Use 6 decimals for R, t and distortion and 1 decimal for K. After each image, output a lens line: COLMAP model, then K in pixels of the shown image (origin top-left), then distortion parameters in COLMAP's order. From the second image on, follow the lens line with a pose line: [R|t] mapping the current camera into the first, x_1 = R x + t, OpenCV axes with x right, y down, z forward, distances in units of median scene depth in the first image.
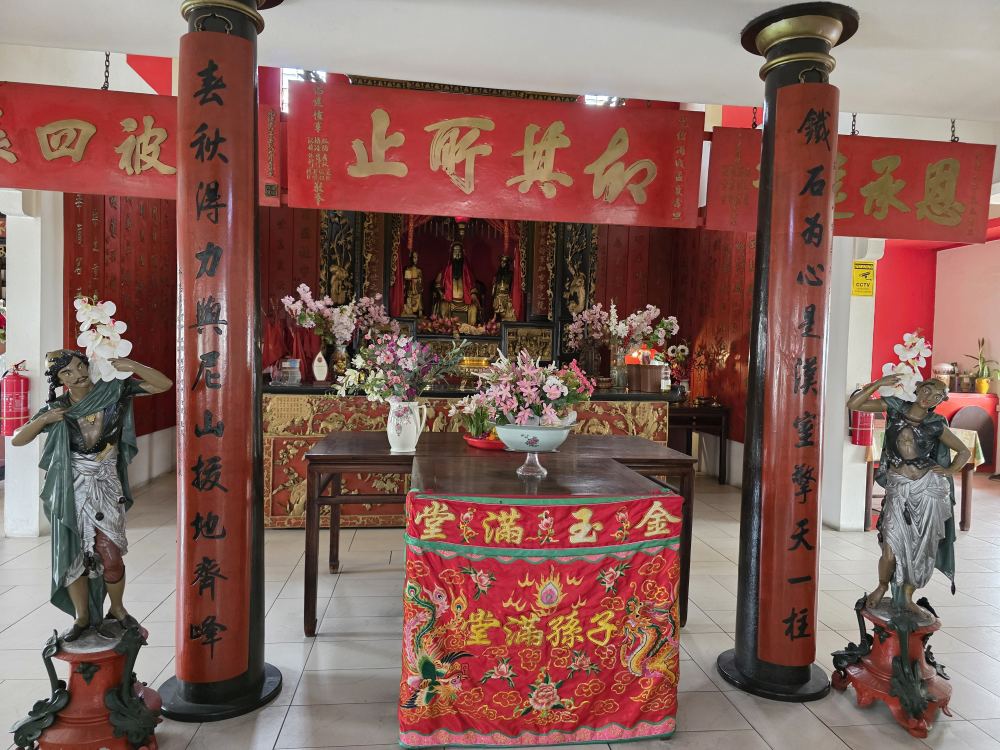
lens RADIAL K [[670.1, 0, 496.1], [0, 670.1, 378.5], [0, 0, 1]] dist [0.045918, -0.044323]
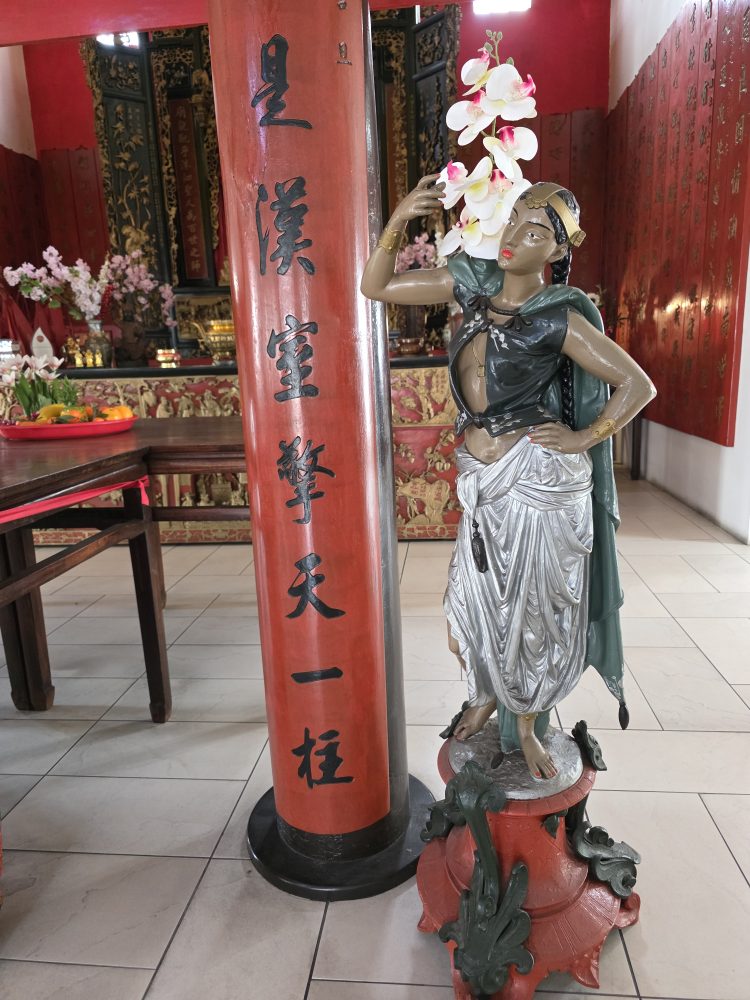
lens RADIAL K [[670.1, 0, 377.5], [0, 670.1, 505.8], [0, 0, 1]] dist [0.045918, -0.044323]
pose [[0.973440, -0.016714, -0.228333, 0.232274], [0.058450, 0.982424, 0.177274, 0.036291], [0.221357, -0.185912, 0.957308, 0.218760]]
